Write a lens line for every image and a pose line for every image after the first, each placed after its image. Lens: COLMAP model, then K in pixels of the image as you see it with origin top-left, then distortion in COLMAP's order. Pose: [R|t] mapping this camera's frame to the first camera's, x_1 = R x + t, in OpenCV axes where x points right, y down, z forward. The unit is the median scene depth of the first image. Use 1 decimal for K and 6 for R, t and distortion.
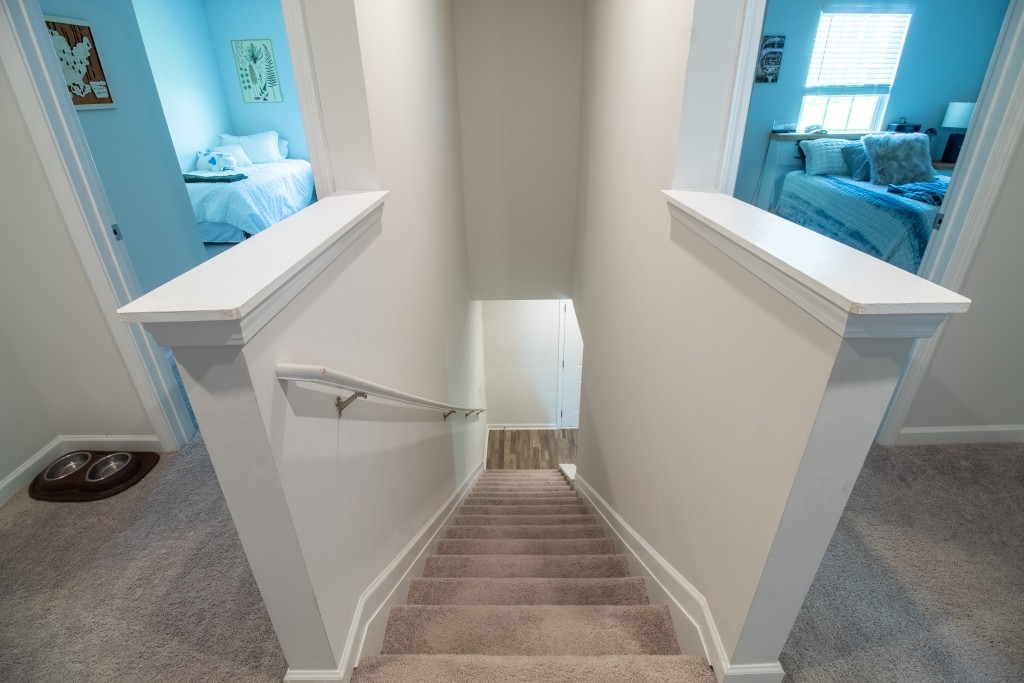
lens RADIAL K [[466.7, 0, 513.6], [0, 466.7, 320.0], [0, 0, 1]] dist [0.000883, -0.014971]
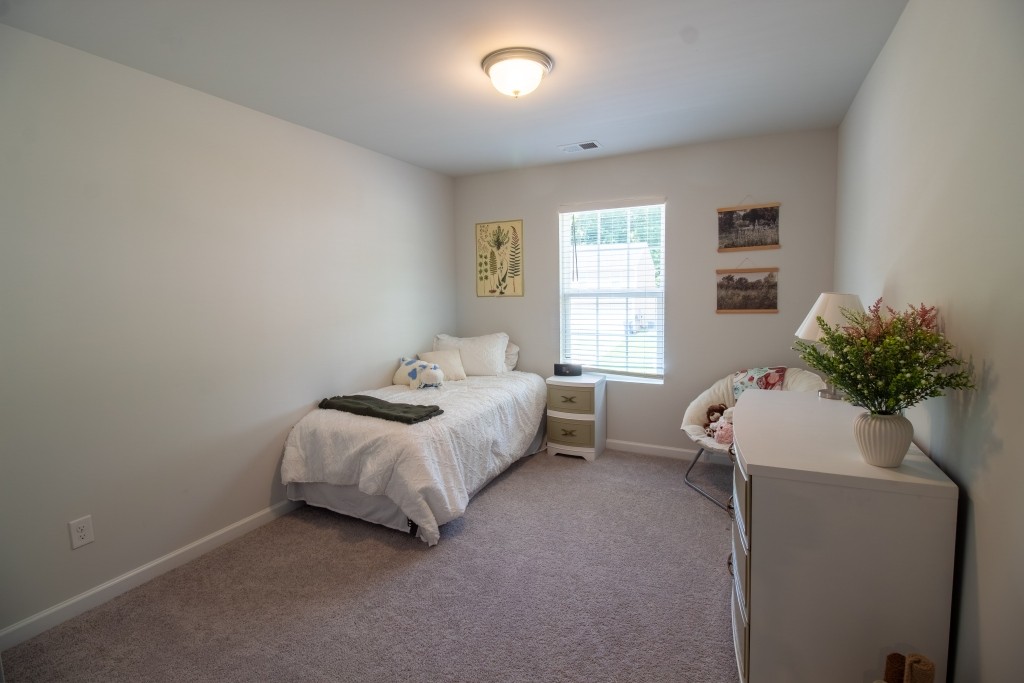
lens RADIAL K [[466.7, 0, 513.6], [0, 466.7, 320.0], [0, 0, 1]] dist [0.000883, -0.014971]
pose [[0.895874, 0.034048, -0.443002, -0.193132], [-0.194134, 0.926845, -0.321358, -0.206145], [0.399652, 0.373898, 0.836946, 0.416138]]
